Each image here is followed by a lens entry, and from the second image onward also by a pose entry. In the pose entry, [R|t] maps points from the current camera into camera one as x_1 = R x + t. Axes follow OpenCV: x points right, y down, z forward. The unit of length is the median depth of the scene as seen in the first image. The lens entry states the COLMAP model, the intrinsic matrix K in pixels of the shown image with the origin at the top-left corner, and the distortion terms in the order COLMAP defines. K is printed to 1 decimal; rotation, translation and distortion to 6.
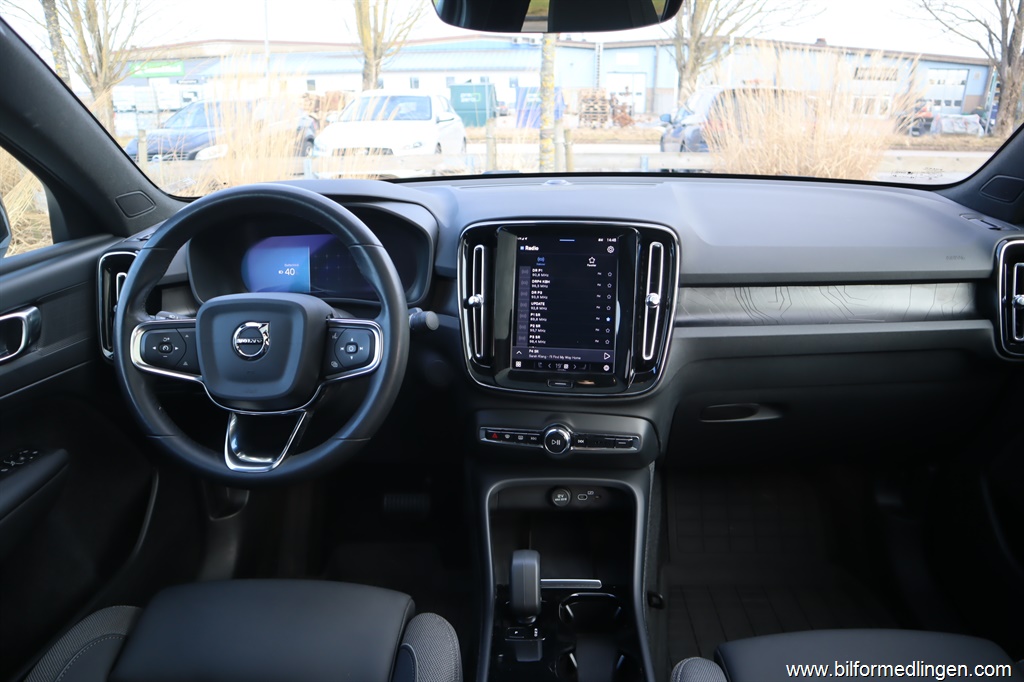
lens RADIAL K [[708.3, 0, 514.7], [0, 708.3, 358.4], [0, 0, 1]] dist [-0.096777, 0.047005]
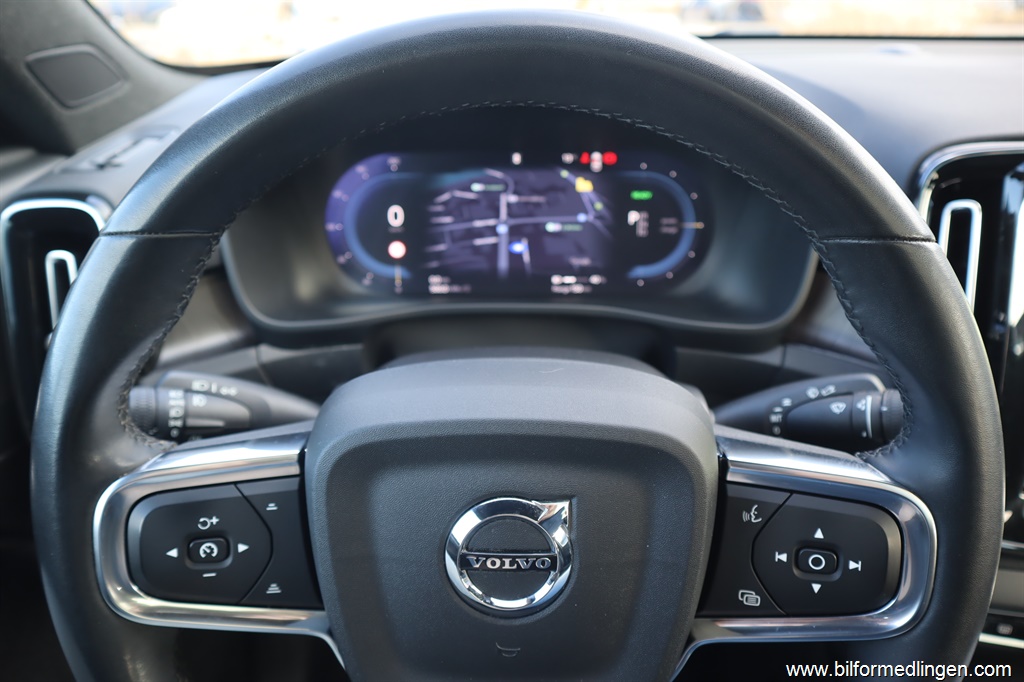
lens RADIAL K [[708.3, 0, 531.6], [0, 708.3, 351.5], [0, 0, 1]] dist [-0.096777, 0.047005]
pose [[0.999175, -0.004052, 0.040412, -0.327292], [-0.002262, 0.987911, 0.155003, -0.137586], [-0.040552, -0.154967, 0.987087, 0.618035]]
